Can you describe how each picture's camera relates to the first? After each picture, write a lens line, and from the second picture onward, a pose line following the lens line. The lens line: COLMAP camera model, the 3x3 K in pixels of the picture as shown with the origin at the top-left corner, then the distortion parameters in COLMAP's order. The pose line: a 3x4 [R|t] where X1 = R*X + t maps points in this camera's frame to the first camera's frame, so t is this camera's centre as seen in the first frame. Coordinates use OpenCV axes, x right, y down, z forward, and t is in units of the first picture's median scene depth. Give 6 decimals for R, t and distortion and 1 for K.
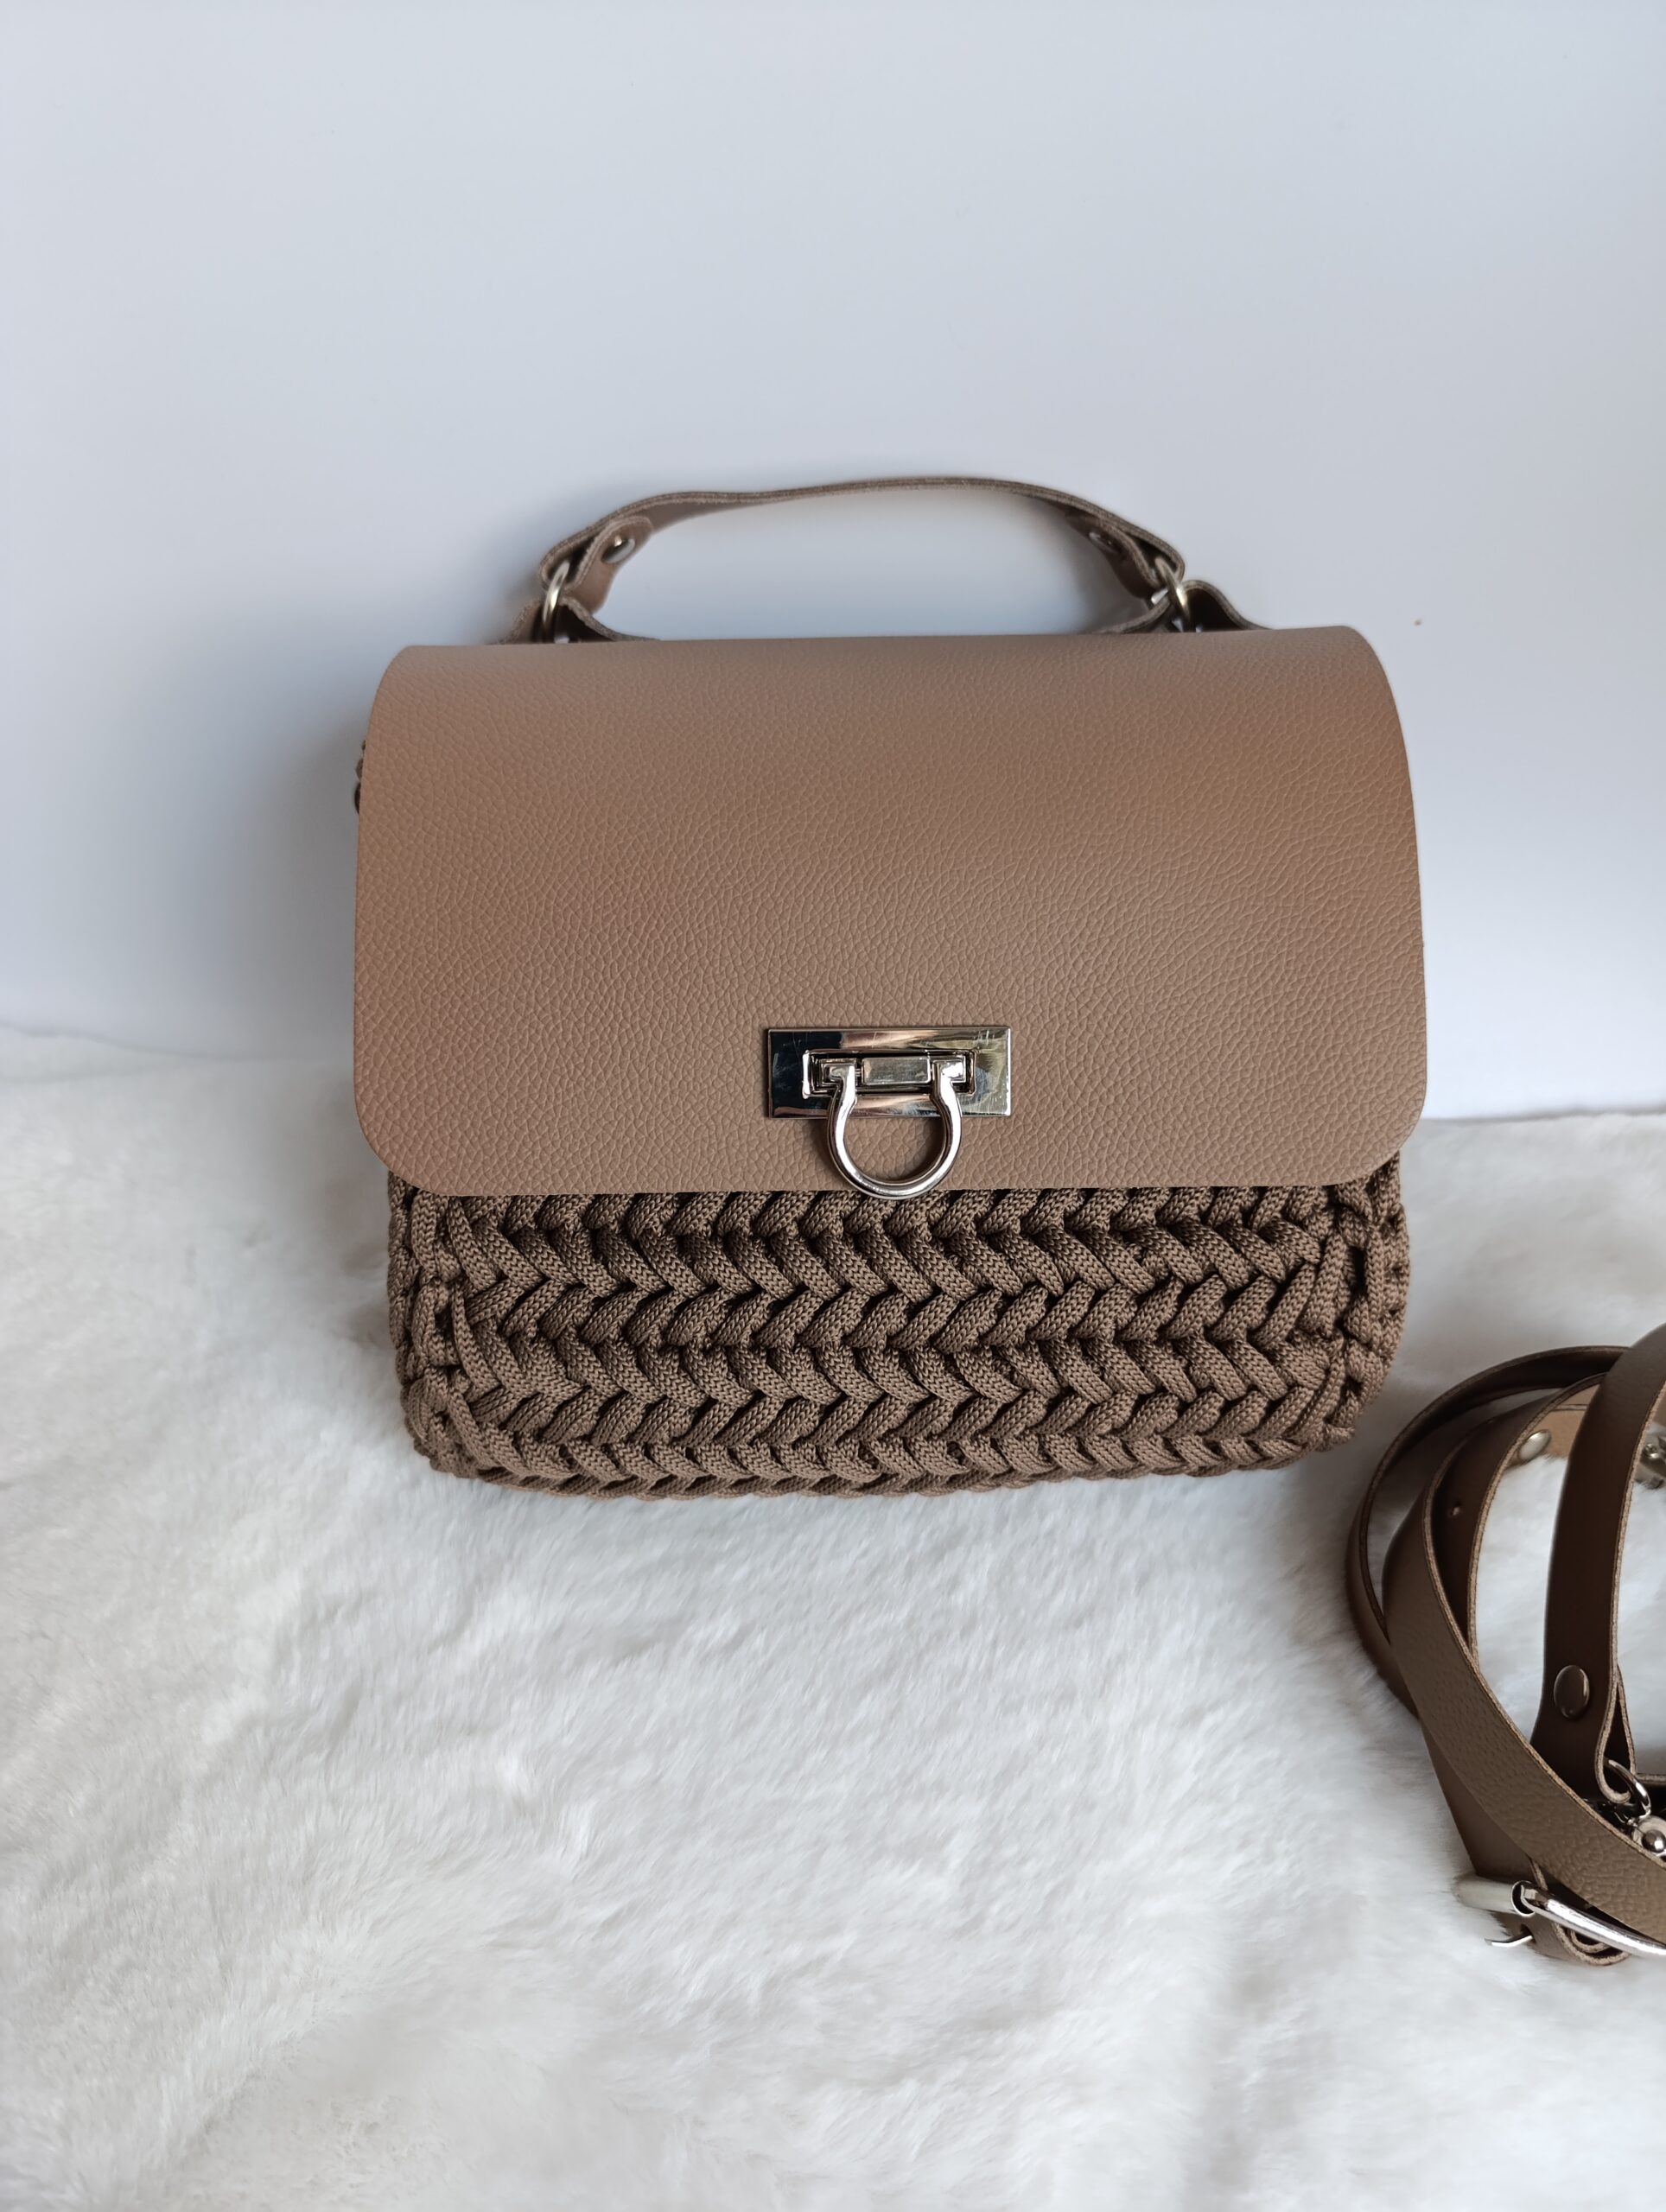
lens RADIAL K [[1522.9, 0, 871.9], [0, 1522.9, 1164.1], [0, 0, 1]] dist [0.003315, -0.031193]
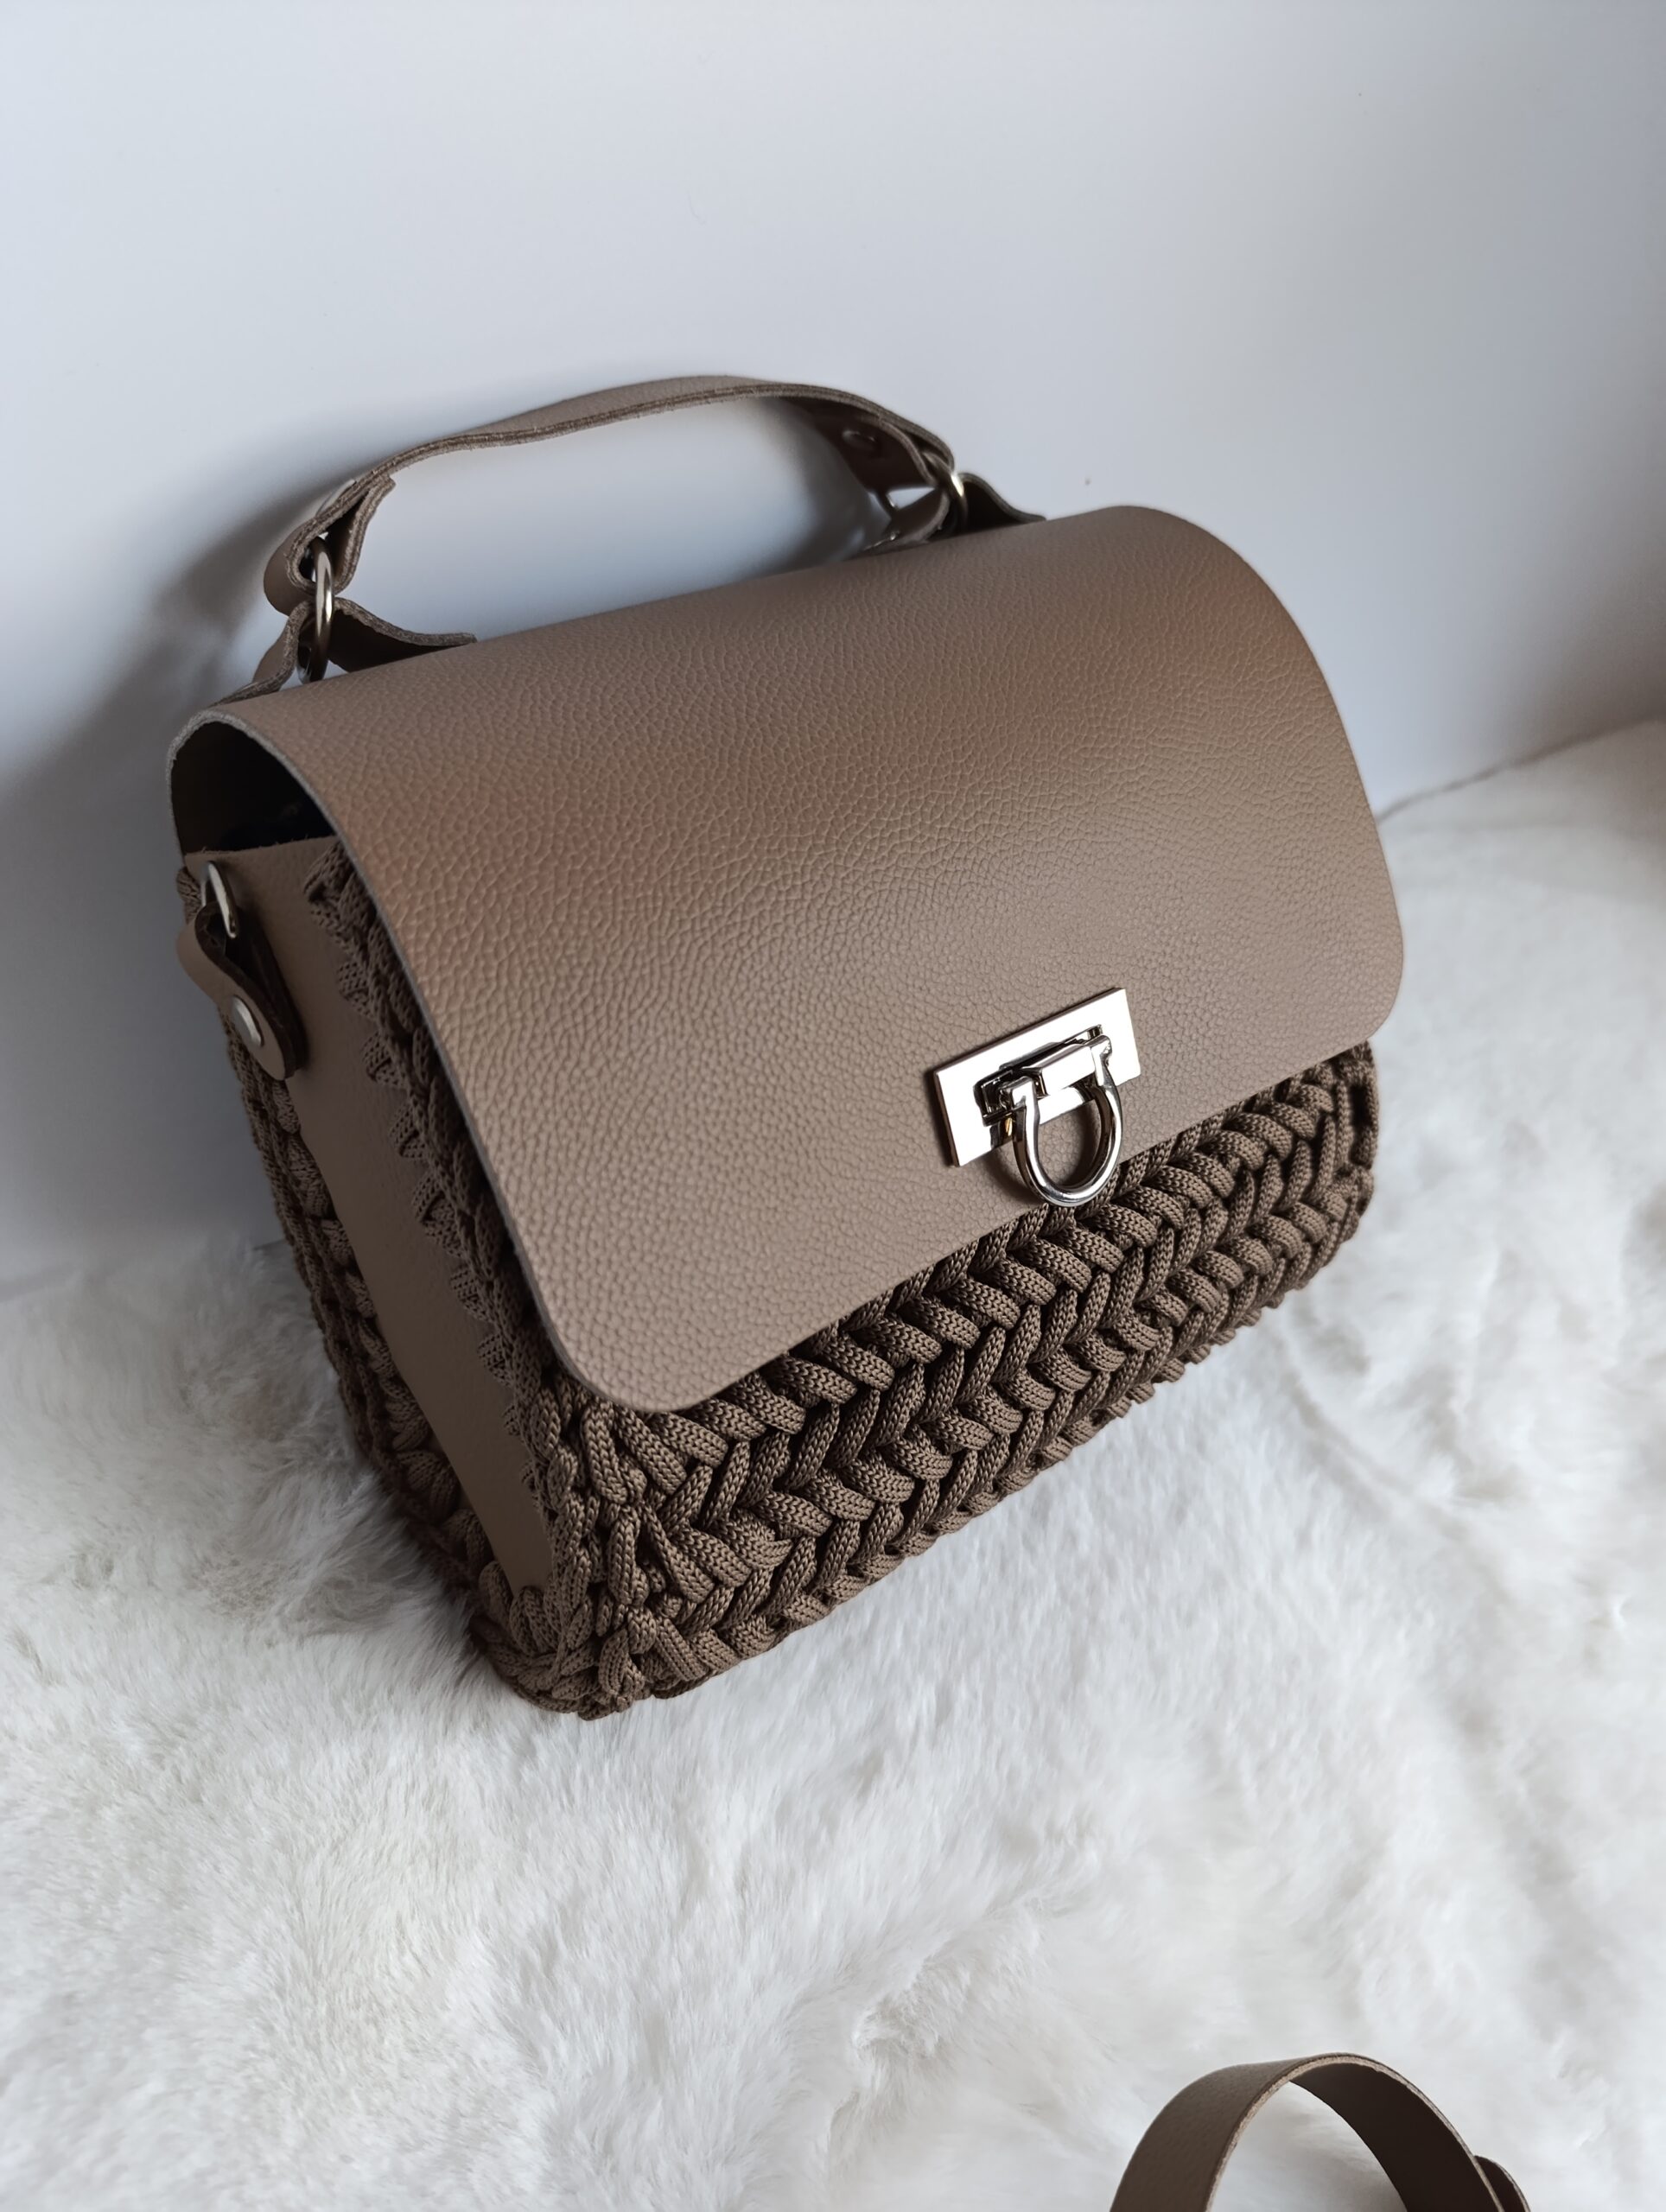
lens RADIAL K [[1532.2, 0, 842.2], [0, 1532.2, 1121.5], [0, 0, 1]] dist [0.002645, -0.030001]
pose [[0.787285, -0.340833, 0.513824, -0.531281], [0.289832, 0.940093, 0.179507, -0.219019], [-0.544224, 0.007600, 0.838905, 0.271767]]
